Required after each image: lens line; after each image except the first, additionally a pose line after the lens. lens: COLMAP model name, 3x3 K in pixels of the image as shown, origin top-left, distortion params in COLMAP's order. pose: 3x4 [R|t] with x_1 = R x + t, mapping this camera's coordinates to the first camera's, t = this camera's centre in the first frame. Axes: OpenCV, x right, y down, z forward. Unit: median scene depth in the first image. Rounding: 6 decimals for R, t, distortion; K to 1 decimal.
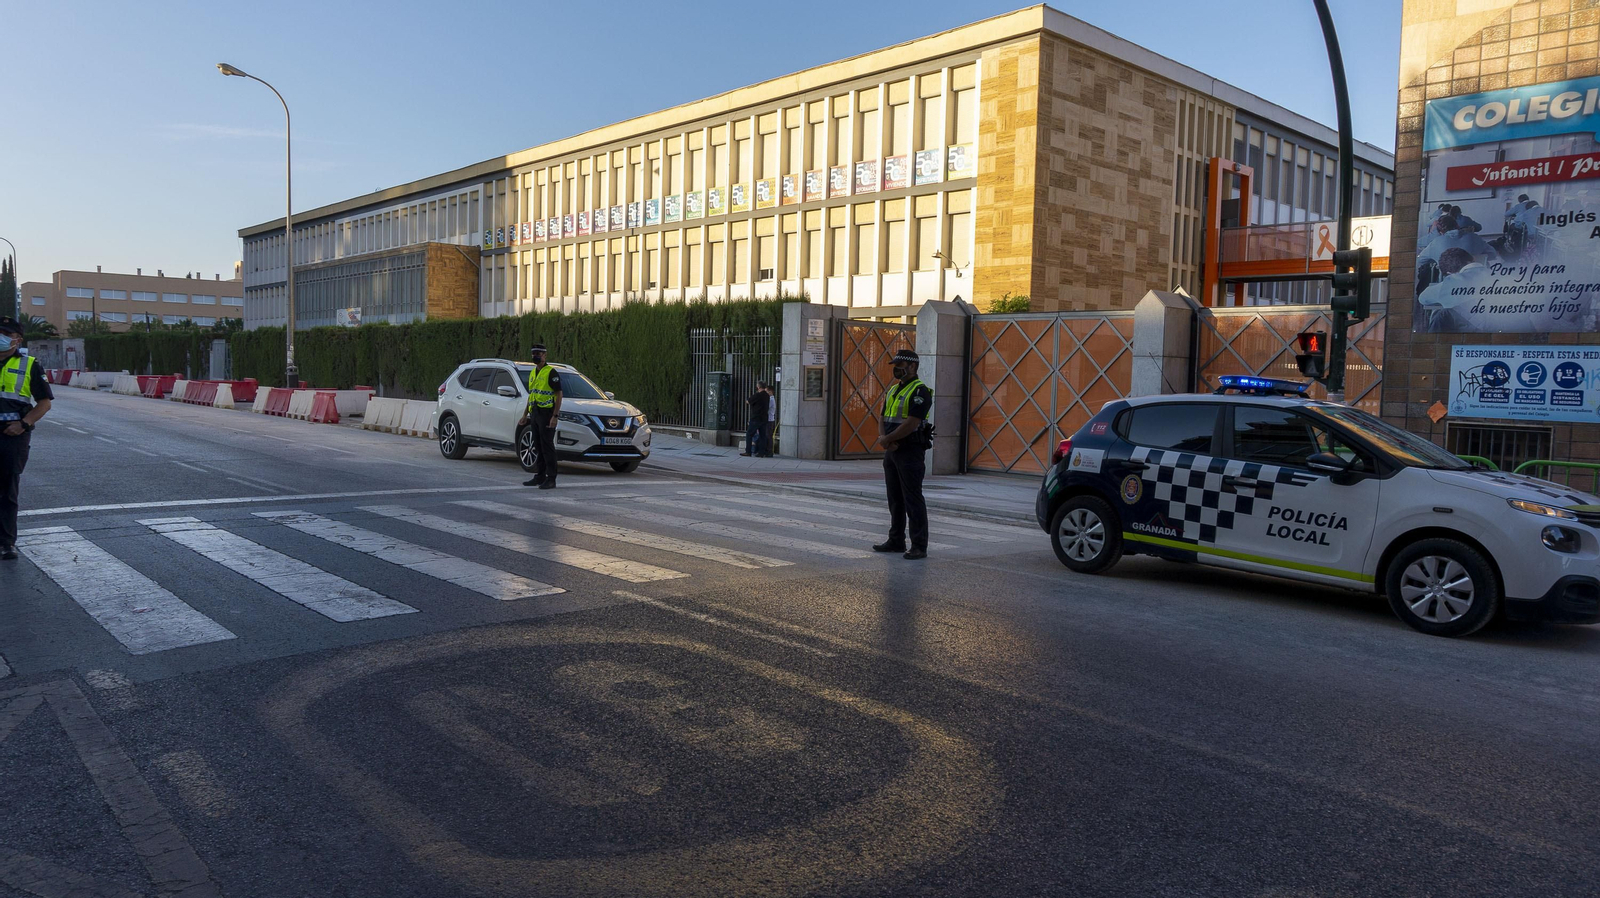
lens RADIAL K [[1075.6, 0, 794.9], [0, 1075.6, 443.4], [0, 0, 1]] dist [-0.020279, -0.001361]
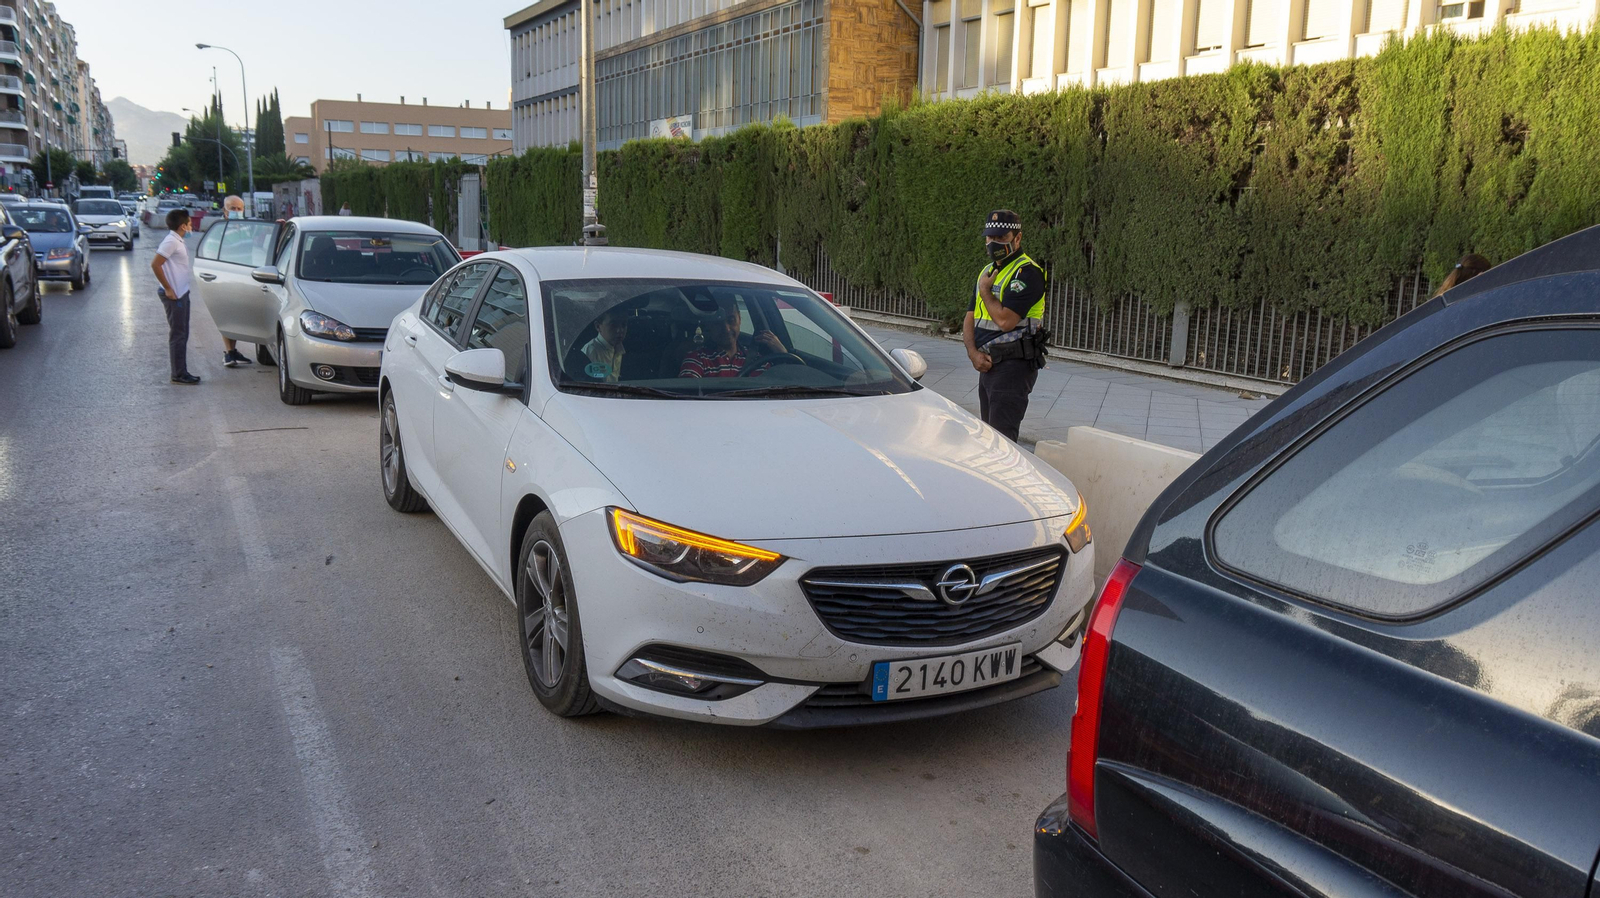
lens RADIAL K [[1193.1, 0, 790.9], [0, 1193.1, 444.9], [0, 0, 1]] dist [-0.013894, -0.016397]
pose [[0.967029, 0.042850, -0.251036, -0.360069], [-0.011567, 0.992116, 0.124789, -0.060211], [0.254404, -0.117771, 0.959900, 0.732711]]
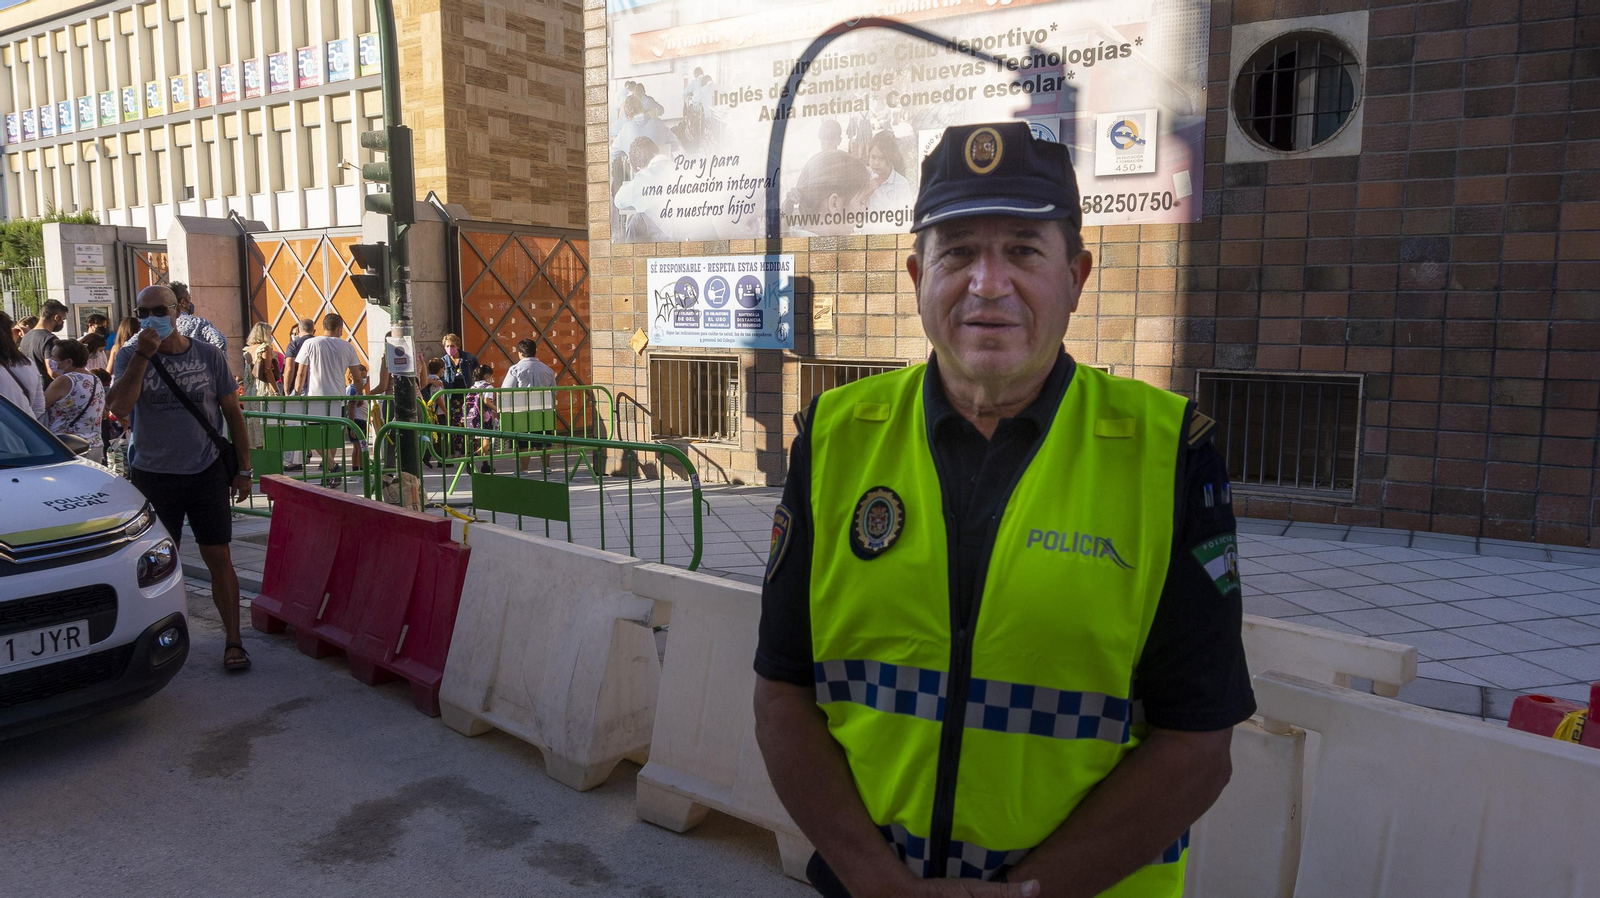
lens RADIAL K [[1075.6, 0, 798.8], [0, 1075.6, 440.0], [0, 0, 1]] dist [-0.020279, -0.001361]
pose [[0.959661, -0.062737, 0.274073, 0.235978], [0.045307, 0.996554, 0.069474, -0.002860], [-0.277487, -0.054254, 0.959196, 0.084948]]
